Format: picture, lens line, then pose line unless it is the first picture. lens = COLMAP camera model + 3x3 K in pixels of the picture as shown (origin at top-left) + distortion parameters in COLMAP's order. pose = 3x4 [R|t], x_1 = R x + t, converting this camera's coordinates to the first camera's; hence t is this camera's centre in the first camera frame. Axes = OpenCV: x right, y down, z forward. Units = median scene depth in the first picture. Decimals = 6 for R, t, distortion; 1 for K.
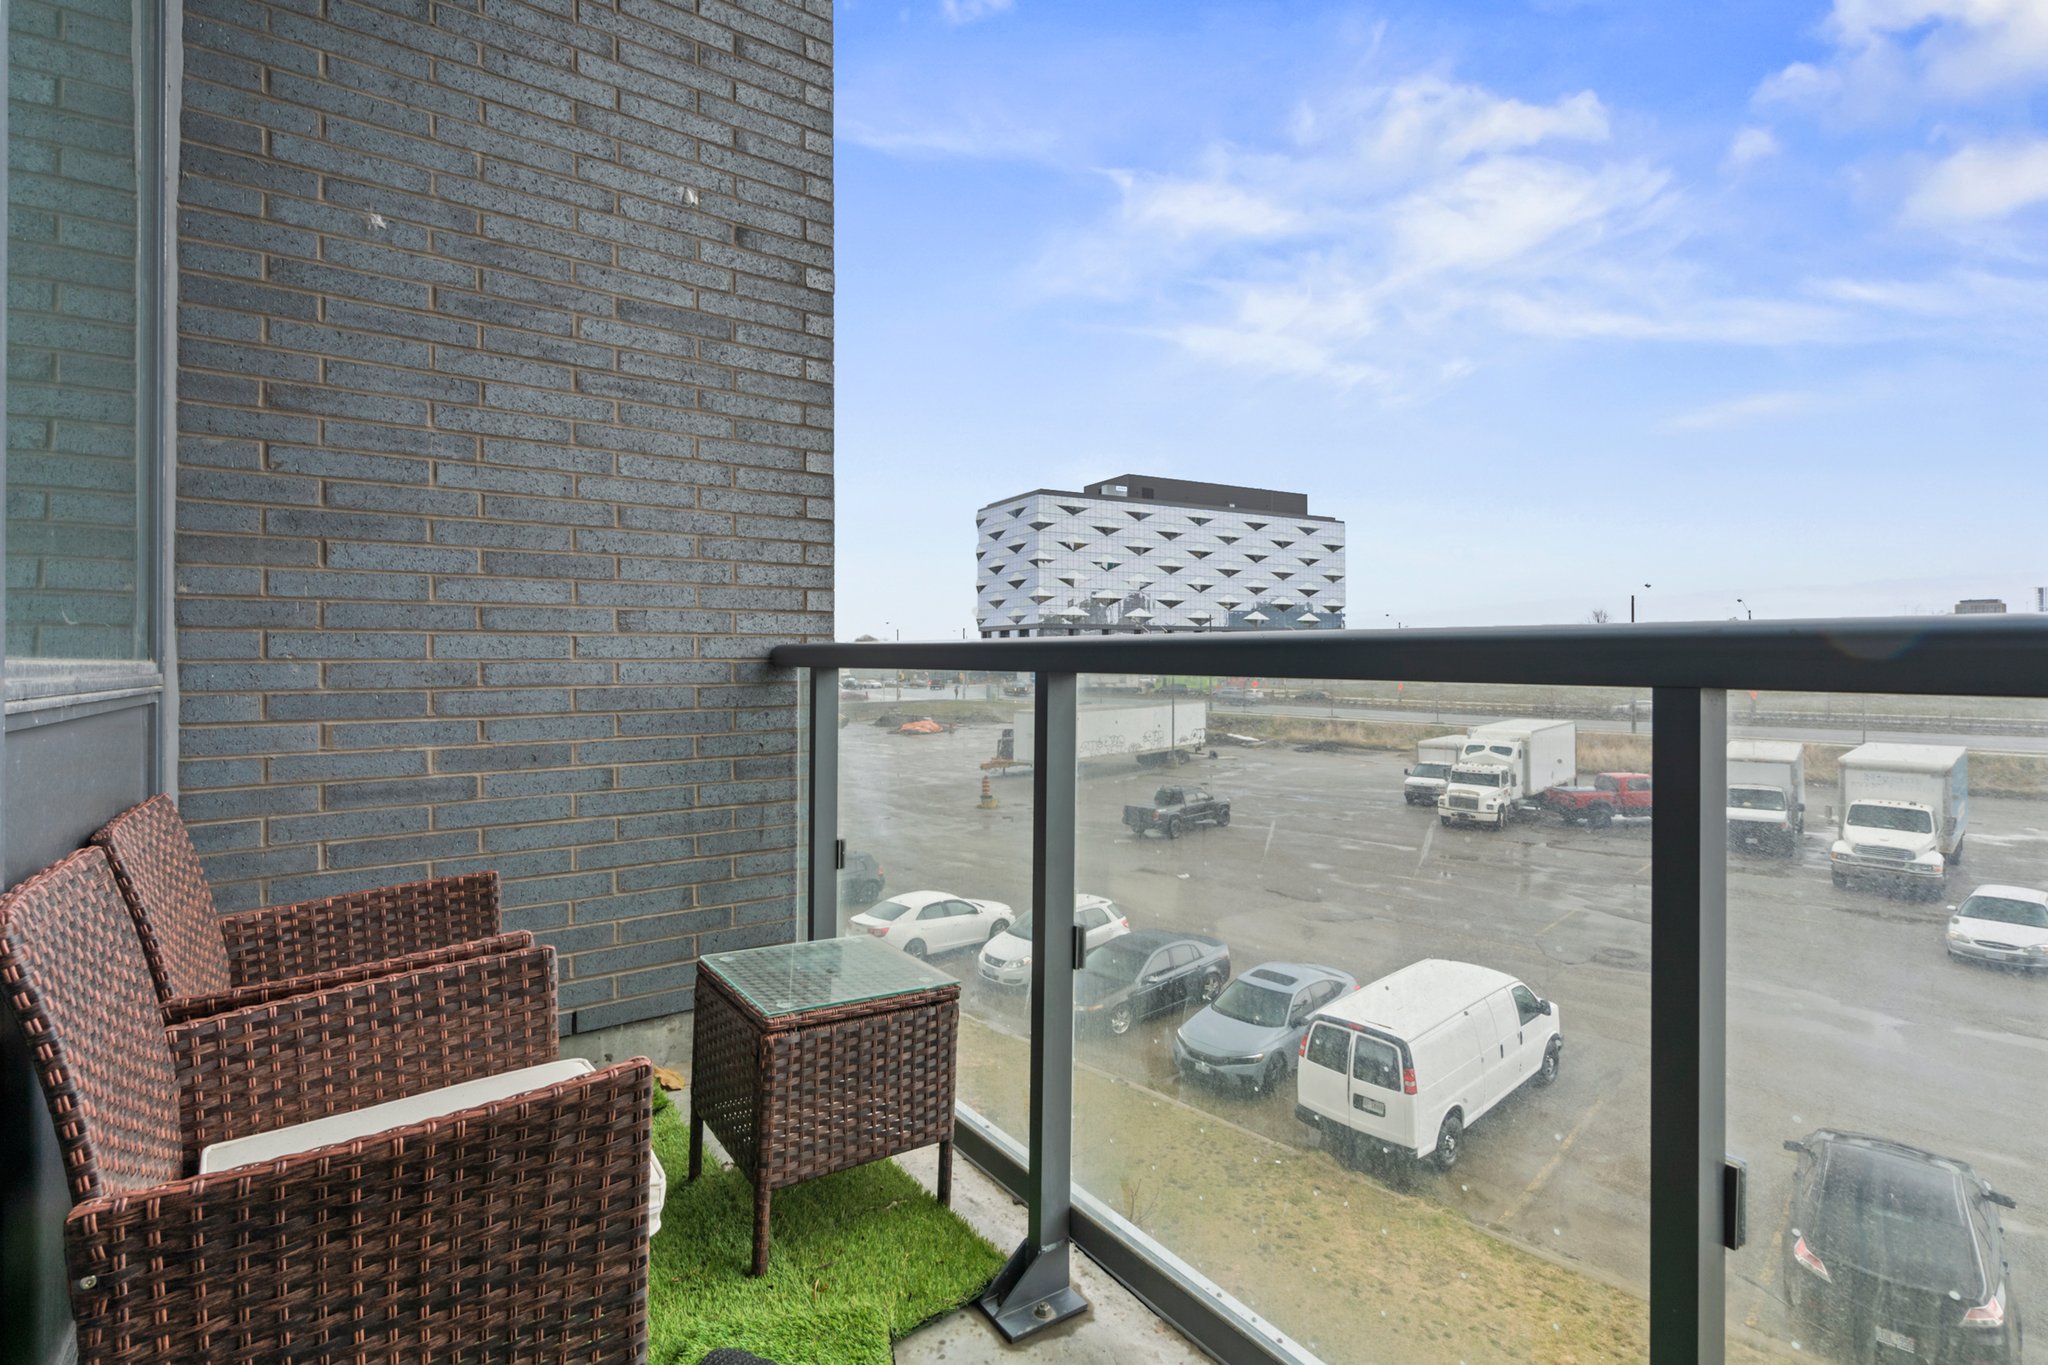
lens RADIAL K [[940.7, 0, 986.9], [0, 940.7, 685.4], [0, 0, 1]] dist [-0.000008, 0.000557]
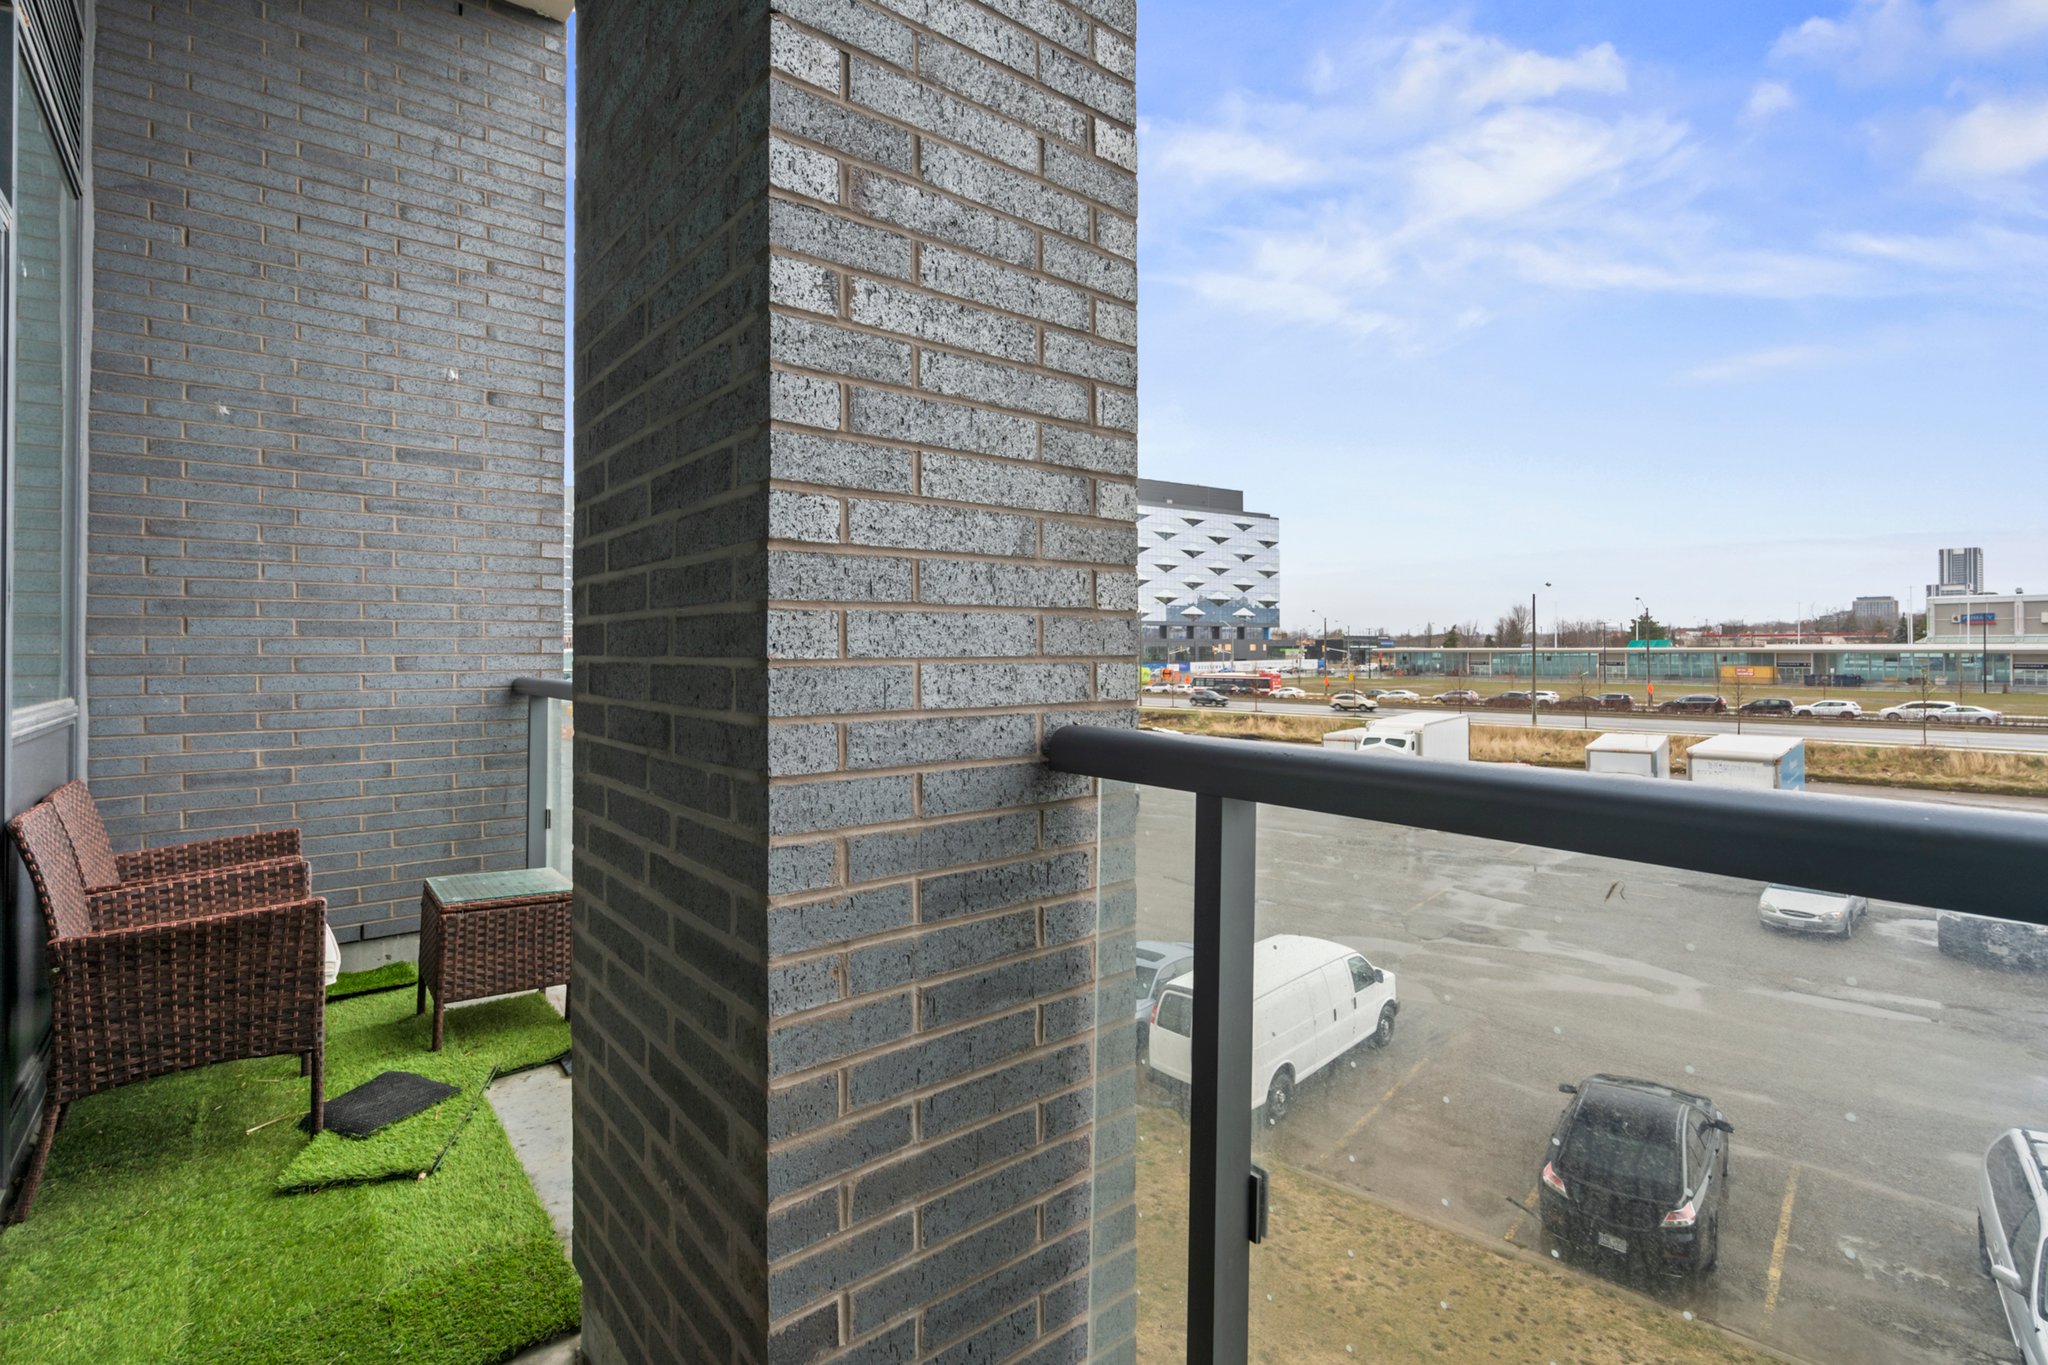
lens RADIAL K [[945.6, 0, 985.8], [0, 945.6, 673.1], [0, 0, 1]] dist [-0.002271, -0.000031]
pose [[0.998311, -0.001211, 0.058088, 0.441068], [0.001585, 0.999978, -0.006391, -0.041601], [-0.058079, 0.006473, 0.998291, -0.533013]]
